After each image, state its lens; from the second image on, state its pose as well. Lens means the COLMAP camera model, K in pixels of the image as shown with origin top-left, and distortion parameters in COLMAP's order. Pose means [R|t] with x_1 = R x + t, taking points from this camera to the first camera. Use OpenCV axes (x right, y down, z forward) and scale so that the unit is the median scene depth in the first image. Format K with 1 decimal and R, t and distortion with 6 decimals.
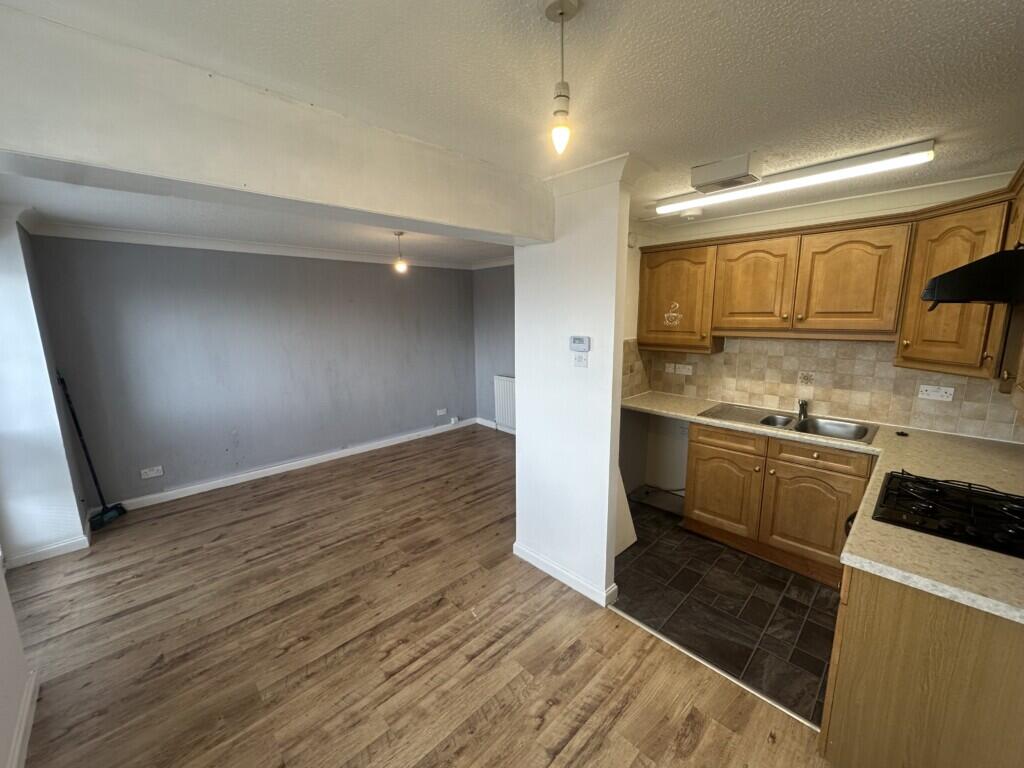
lens RADIAL K [[407.5, 0, 512.3], [0, 407.5, 383.7], [0, 0, 1]] dist [-0.003690, -0.000006]
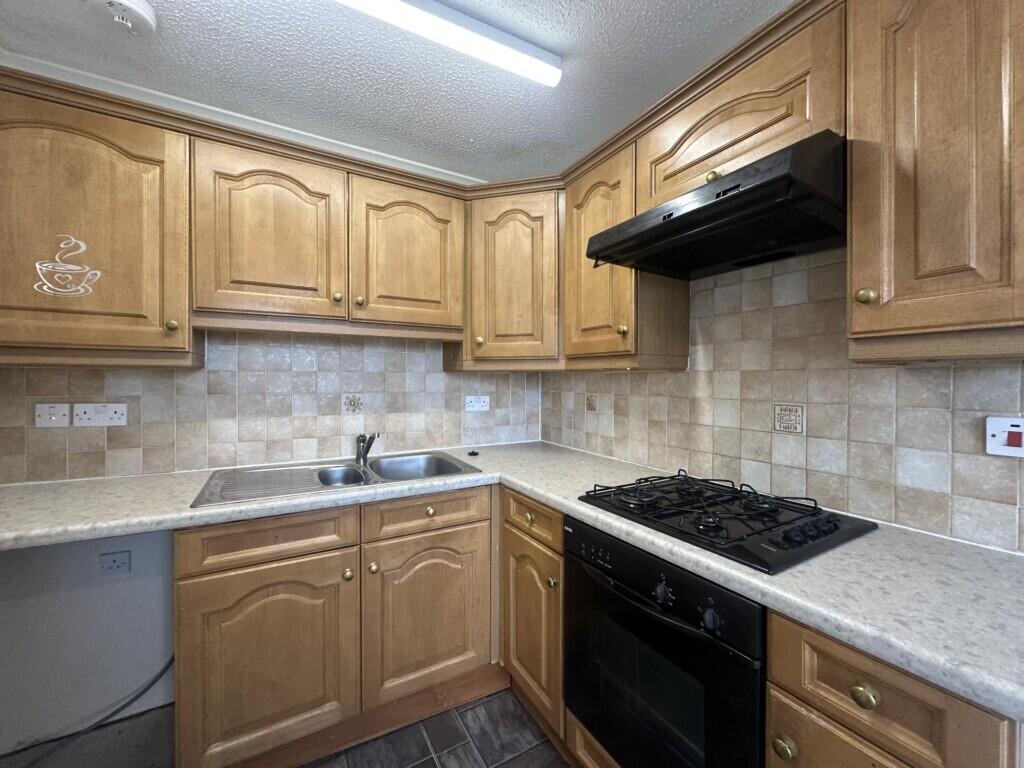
lens RADIAL K [[407.5, 0, 512.4], [0, 407.5, 382.6], [0, 0, 1]] dist [-0.003690, -0.000006]
pose [[0.248857, 0.001834, 0.968539, 0.150044], [0.163867, 0.985502, -0.043970, 0.026545], [-0.954577, 0.169653, 0.244949, 0.613638]]
